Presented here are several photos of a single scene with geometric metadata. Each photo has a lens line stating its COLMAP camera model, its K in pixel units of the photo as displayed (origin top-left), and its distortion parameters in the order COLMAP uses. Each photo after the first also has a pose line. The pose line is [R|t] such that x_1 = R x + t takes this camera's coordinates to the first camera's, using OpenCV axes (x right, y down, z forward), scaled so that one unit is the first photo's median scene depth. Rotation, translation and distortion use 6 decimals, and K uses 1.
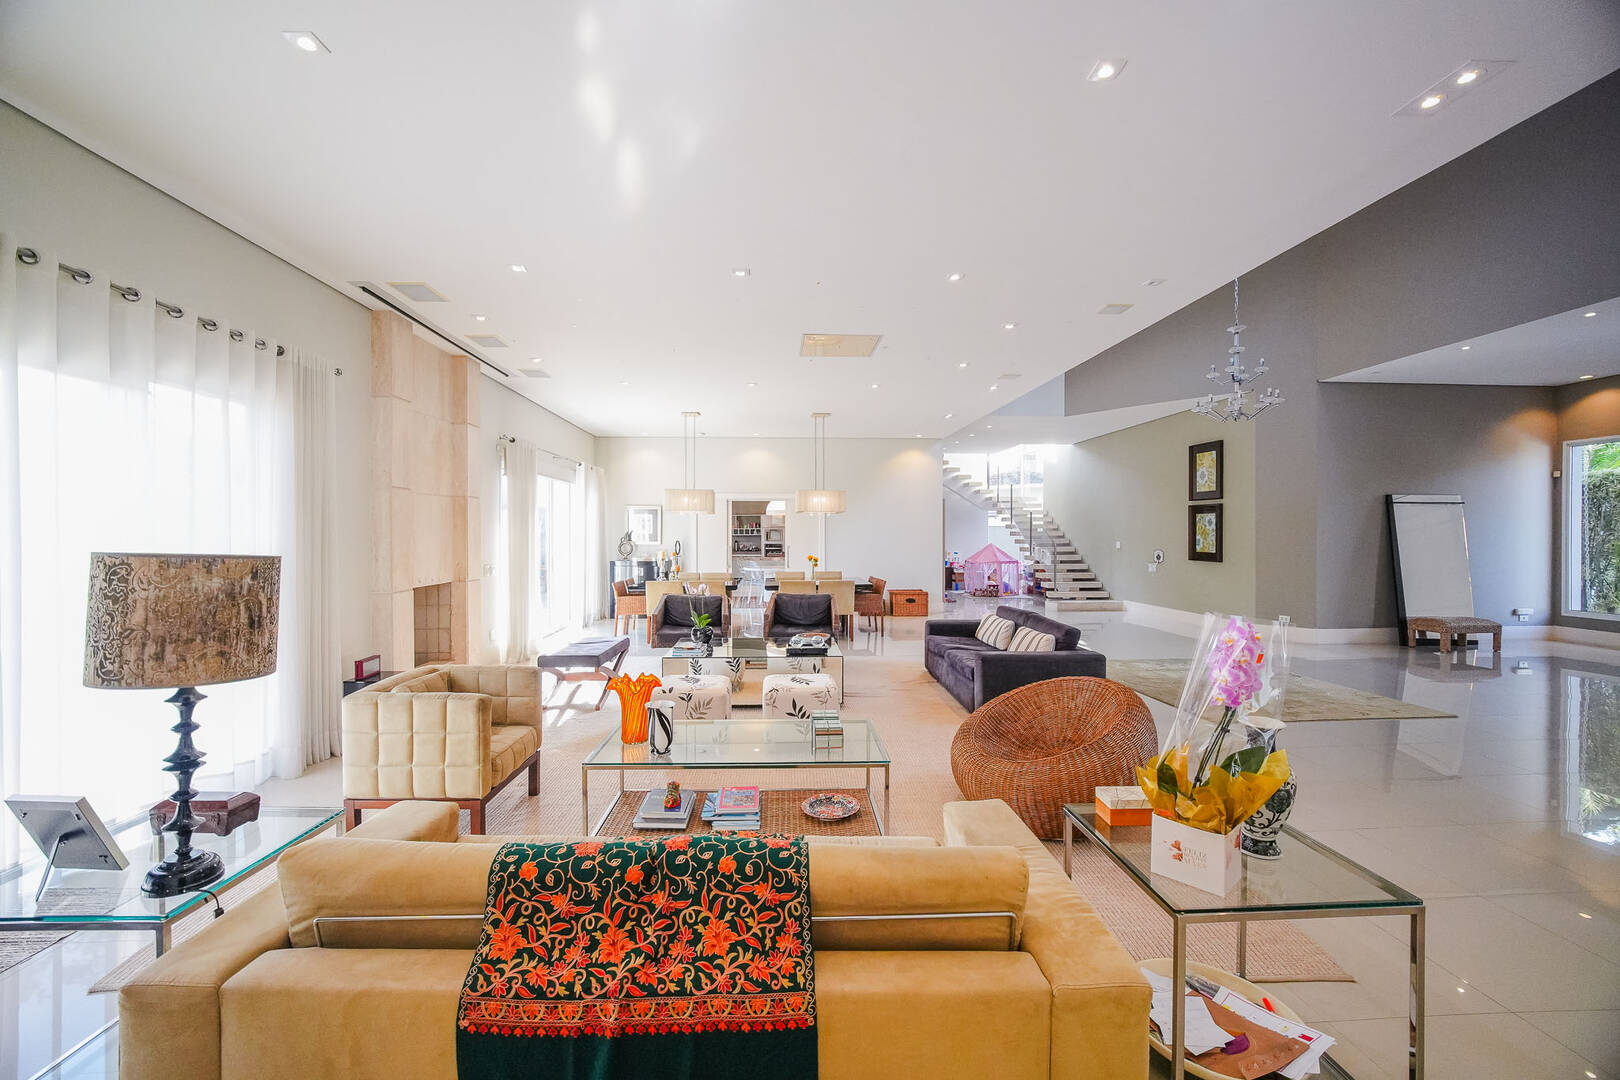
lens RADIAL K [[647.4, 0, 810.0], [0, 647.4, 540.0], [0, 0, 1]] dist [-0.020668, 0.000438]
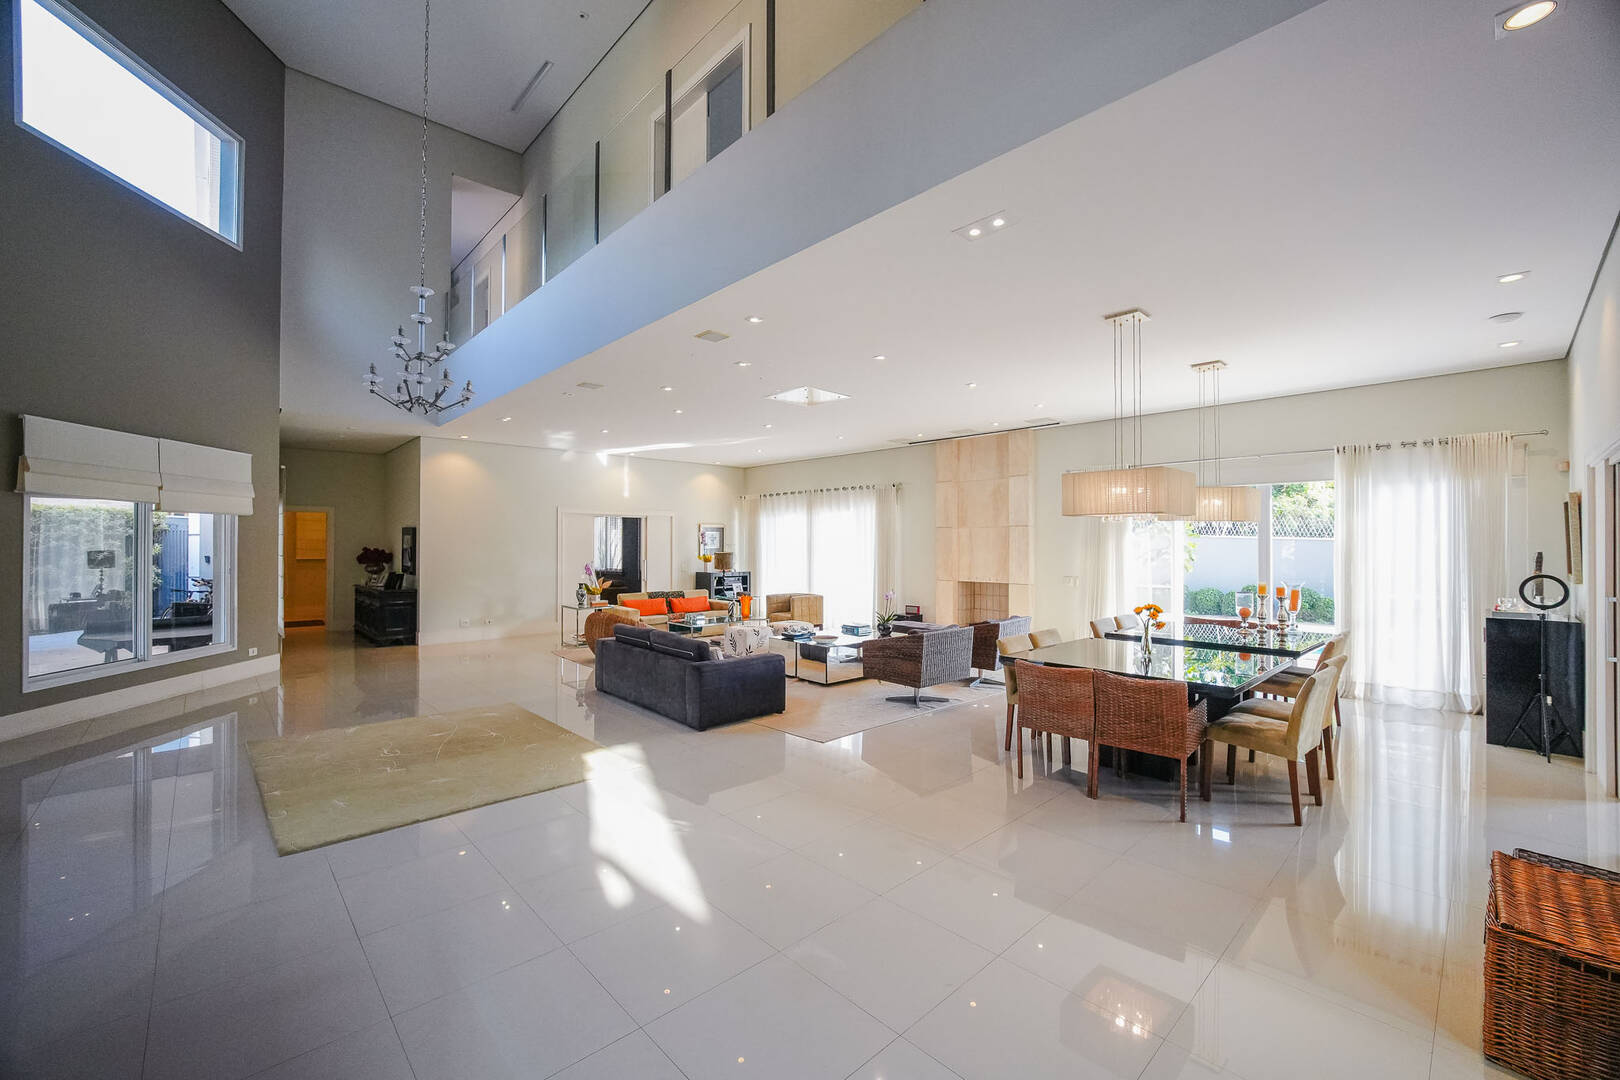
lens RADIAL K [[669.5, 0, 810.0], [0, 669.5, 540.0], [0, 0, 1]] dist [-0.001527, 0.000126]
pose [[-0.769510, -0.004160, -0.638621, 0.590724], [-0.006982, 0.999974, 0.001899, -0.026558], [0.638596, 0.005920, -0.769519, 1.401048]]
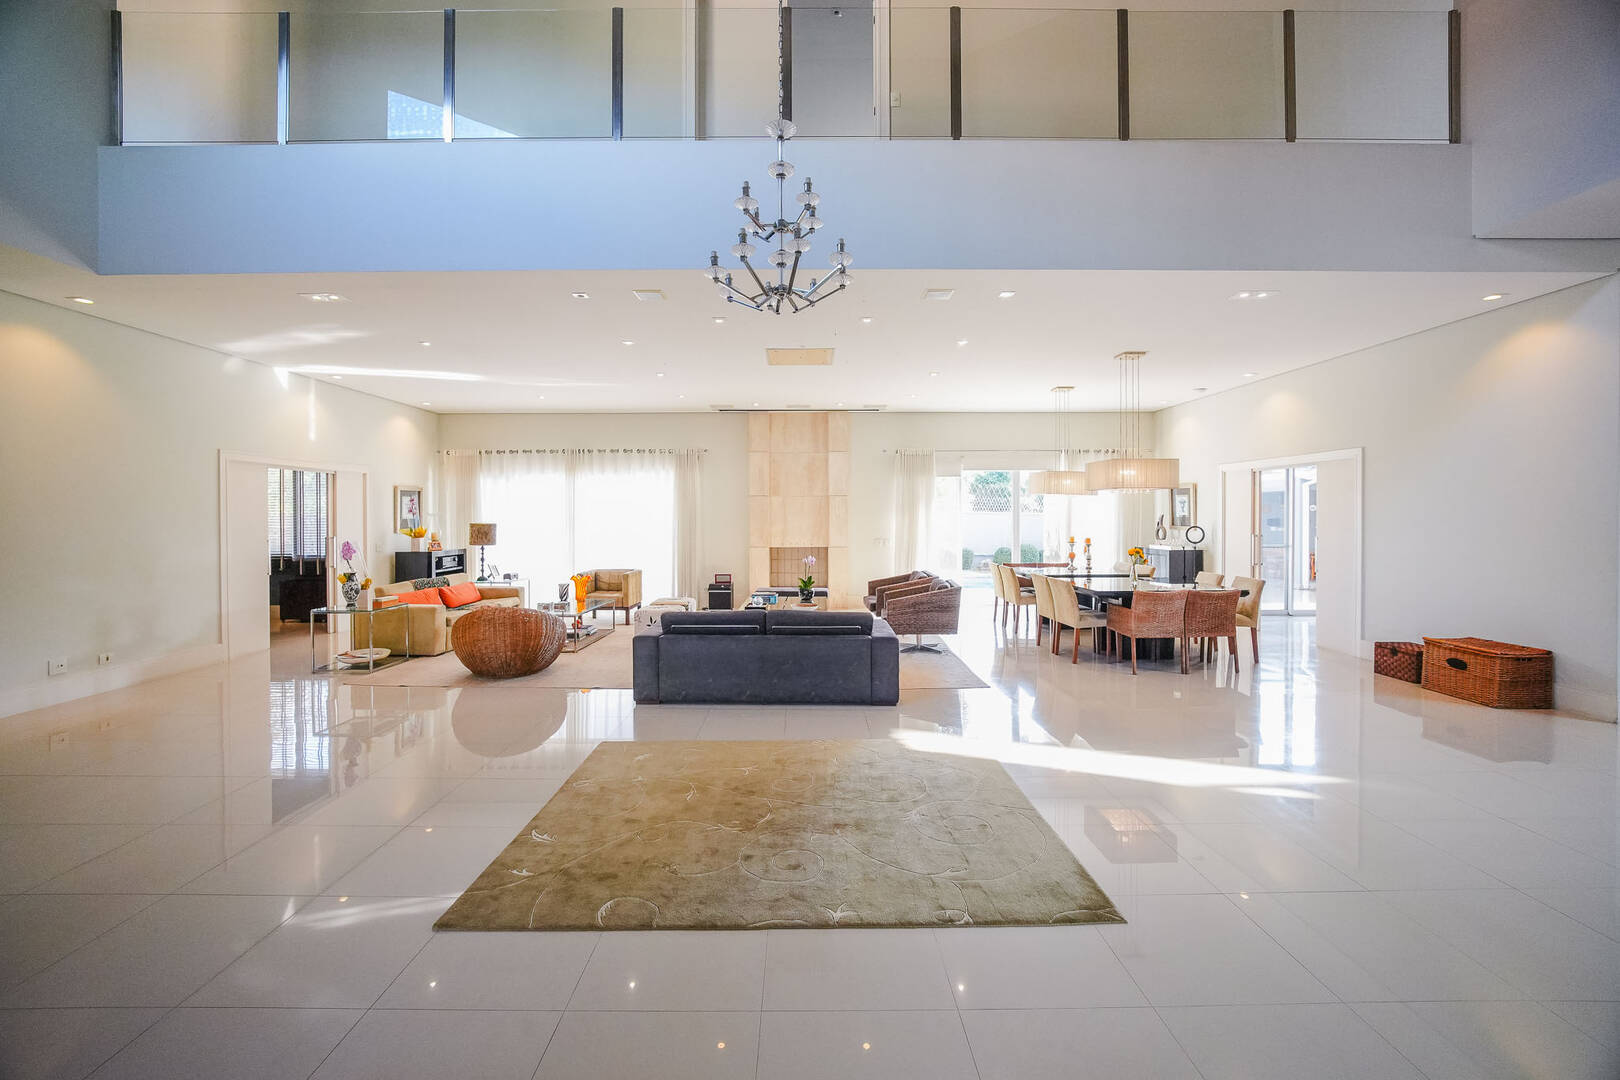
lens RADIAL K [[665.7, 0, 808.2], [0, 665.7, 523.8], [0, 0, 1]] dist [-0.015547, 0.000880]
pose [[-0.047187, 0.012101, -0.998813, 0.875476], [-0.006830, 0.999899, 0.012437, -0.012457], [0.998863, 0.007409, -0.047100, 0.759931]]
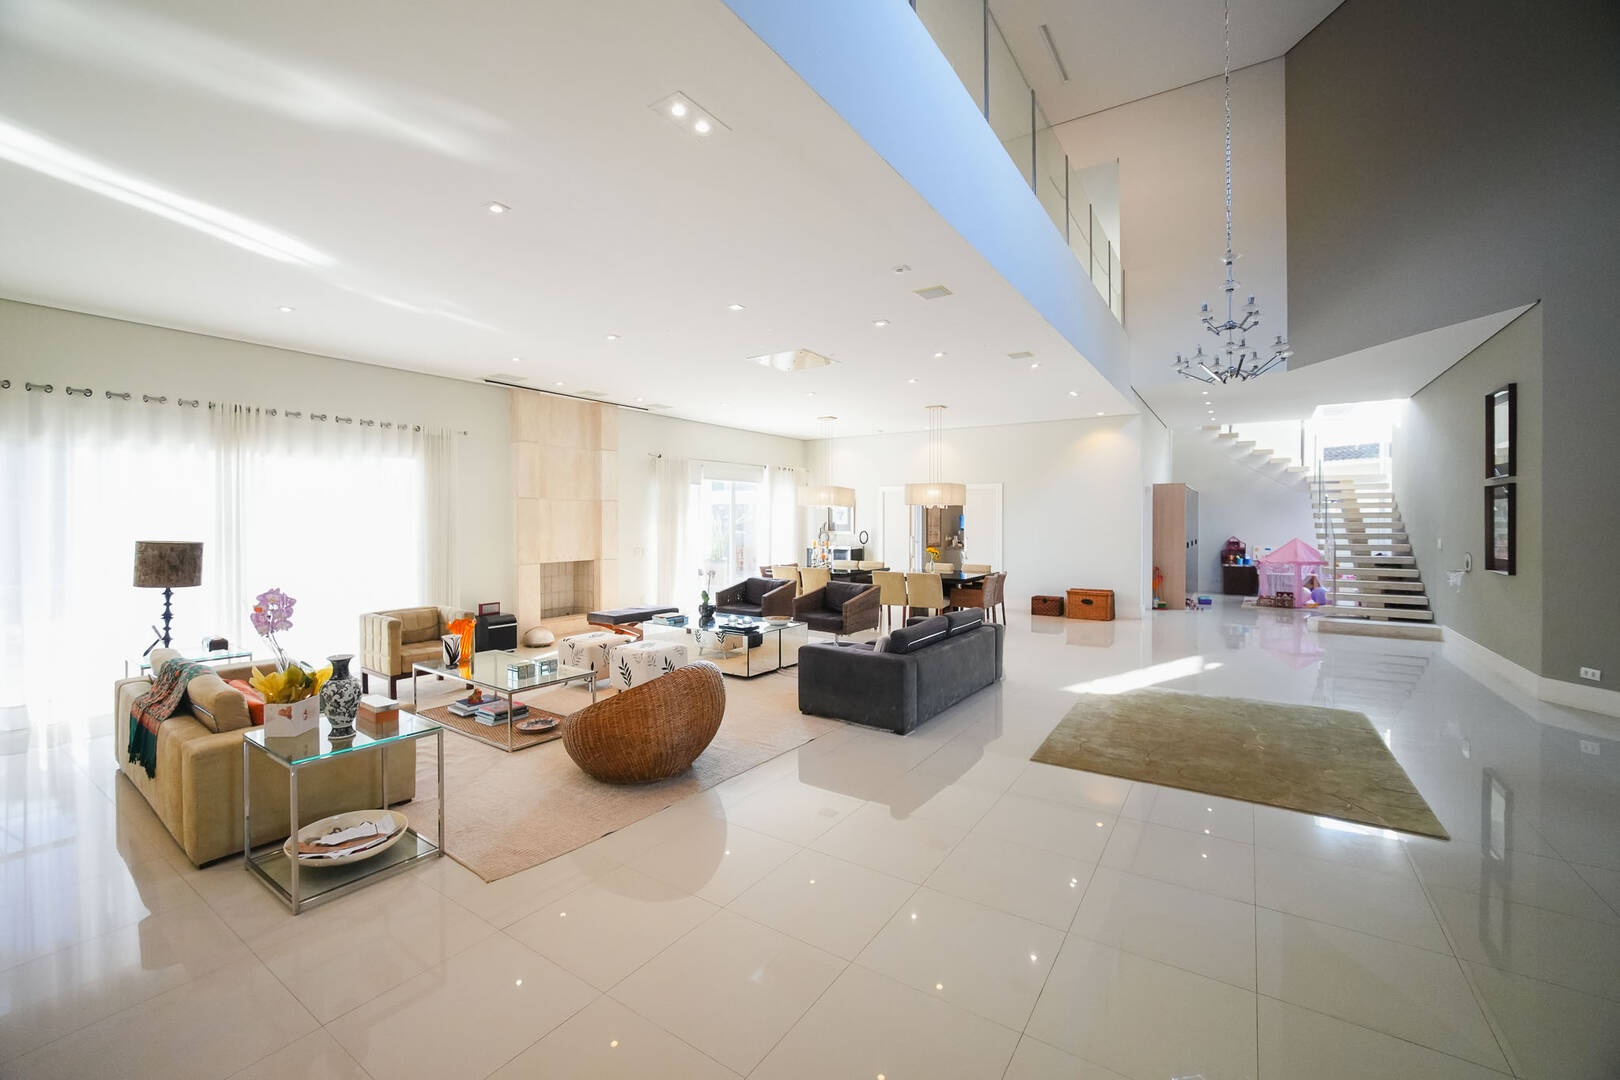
lens RADIAL K [[665.7, 0, 808.2], [0, 665.7, 523.8], [0, 0, 1]] dist [-0.015547, 0.000880]
pose [[0.800448, 0.004041, -0.599389, 0.533703], [-0.006176, 0.999980, -0.001505, -0.012314], [0.599371, 0.004906, 0.800457, 0.068480]]
